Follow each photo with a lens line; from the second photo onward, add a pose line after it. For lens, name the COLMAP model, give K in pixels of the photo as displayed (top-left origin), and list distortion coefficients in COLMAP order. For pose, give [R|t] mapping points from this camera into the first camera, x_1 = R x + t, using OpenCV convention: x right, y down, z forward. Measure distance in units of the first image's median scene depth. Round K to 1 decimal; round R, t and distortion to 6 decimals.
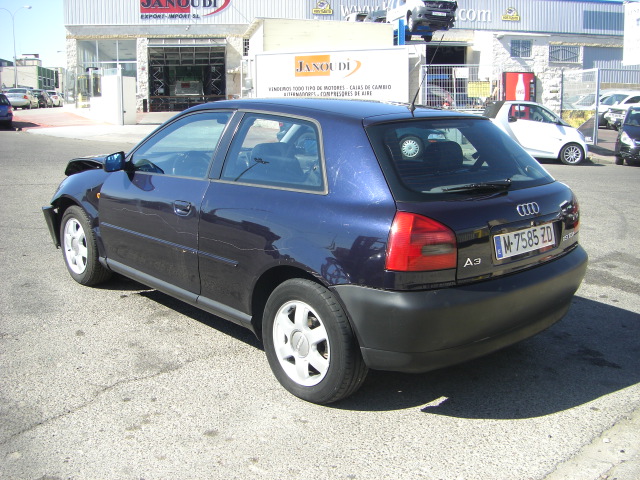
lens RADIAL K [[736.0, 0, 320.0], [0, 736.0, 240.0], [0, 0, 1]] dist [-0.221775, 0.210116]
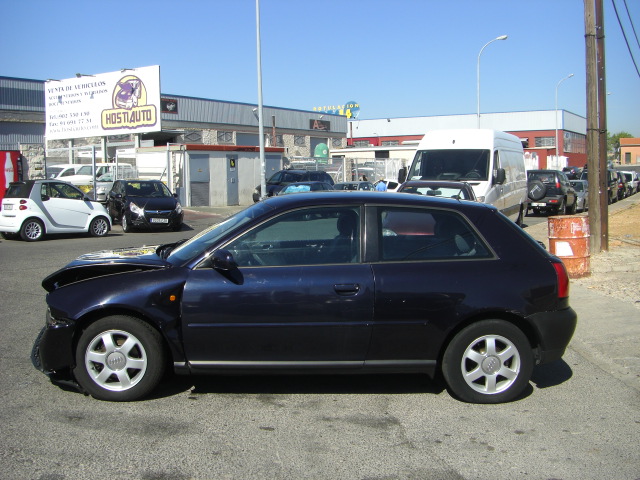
lens RADIAL K [[736.0, 0, 320.0], [0, 736.0, 240.0], [0, 0, 1]] dist [-0.221775, 0.210116]
pose [[0.624985, -0.084372, 0.776064, -0.282350], [0.158249, 0.987194, -0.020116, -0.026558], [-0.764429, 0.135383, 0.630333, 0.071862]]
